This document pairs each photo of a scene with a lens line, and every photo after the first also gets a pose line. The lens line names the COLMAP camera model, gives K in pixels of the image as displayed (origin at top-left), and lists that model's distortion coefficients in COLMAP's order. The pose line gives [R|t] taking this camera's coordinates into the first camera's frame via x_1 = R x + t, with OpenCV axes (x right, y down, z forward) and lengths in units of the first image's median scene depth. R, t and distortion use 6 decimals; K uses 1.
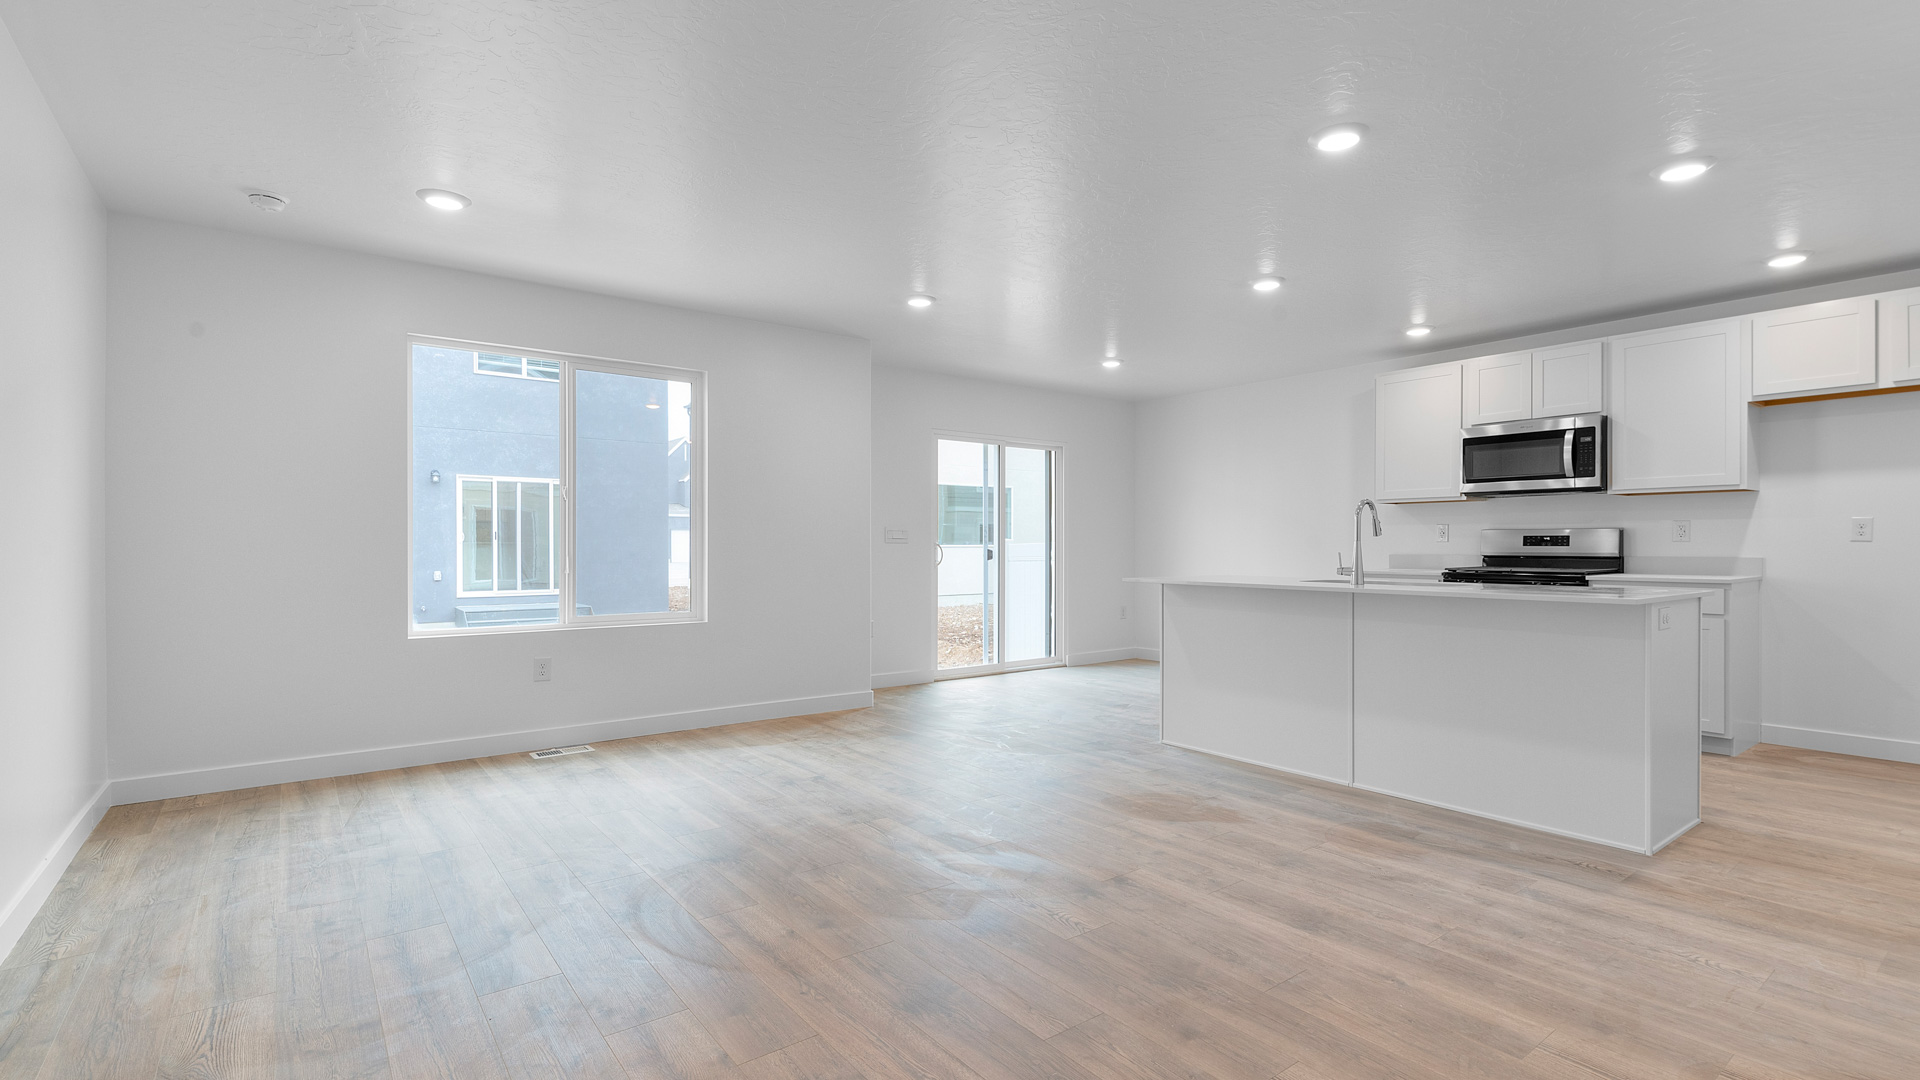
lens RADIAL K [[884.6, 0, 960.0], [0, 884.6, 540.0], [0, 0, 1]] dist [0.000237, -0.000051]
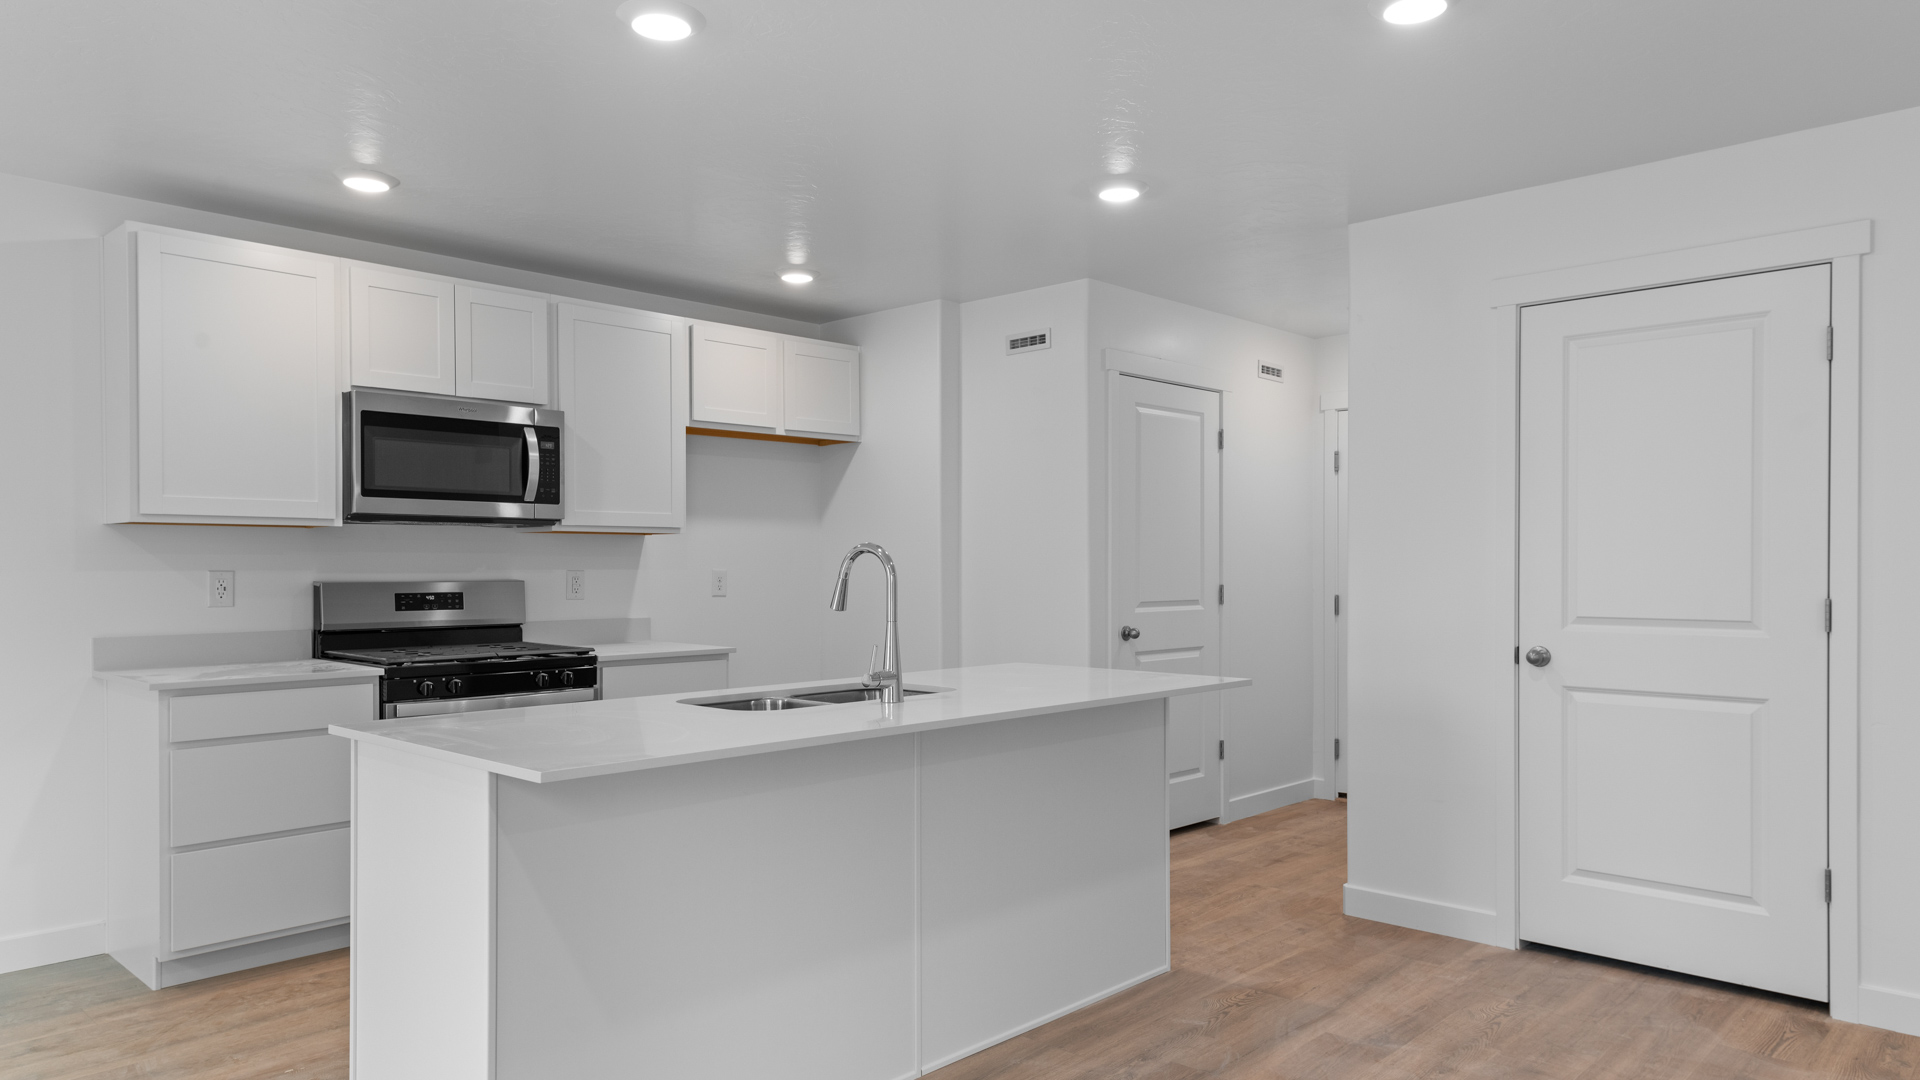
lens RADIAL K [[1240.5, 0, 960.0], [0, 1240.5, 540.0], [0, 0, 1]] dist [0.033328, -0.000868]
pose [[-0.165328, 0.022865, 0.985974, -0.279454], [-0.001770, 0.999723, -0.023481, -0.026367], [-0.986237, -0.005628, -0.165241, 0.971311]]
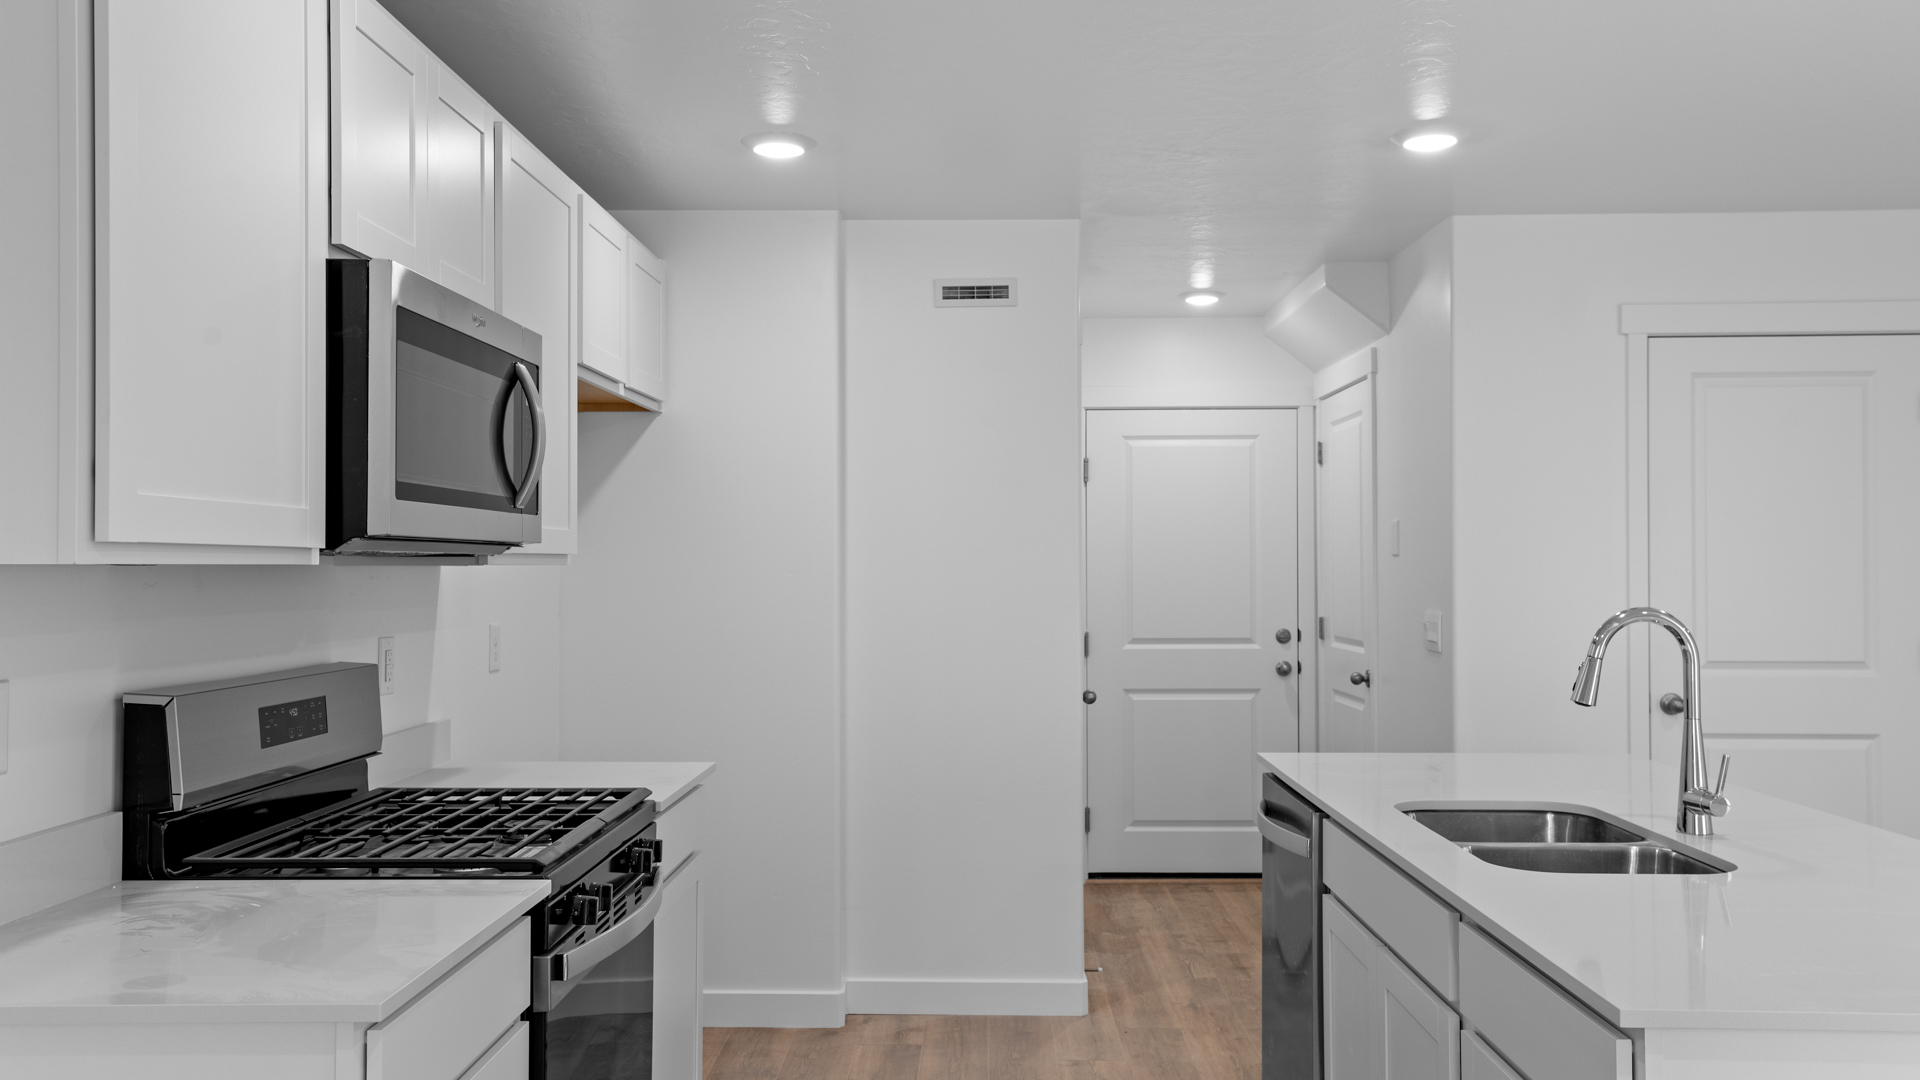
lens RADIAL K [[1521.7, 0, 960.0], [0, 1521.7, 540.0], [0, 0, 1]] dist [0.034443, 0.000594]
pose [[-0.782357, 0.012188, 0.622712, 0.253503], [0.000227, 0.999814, -0.019283, -0.056734], [-0.622831, -0.014945, -0.782214, 1.535553]]
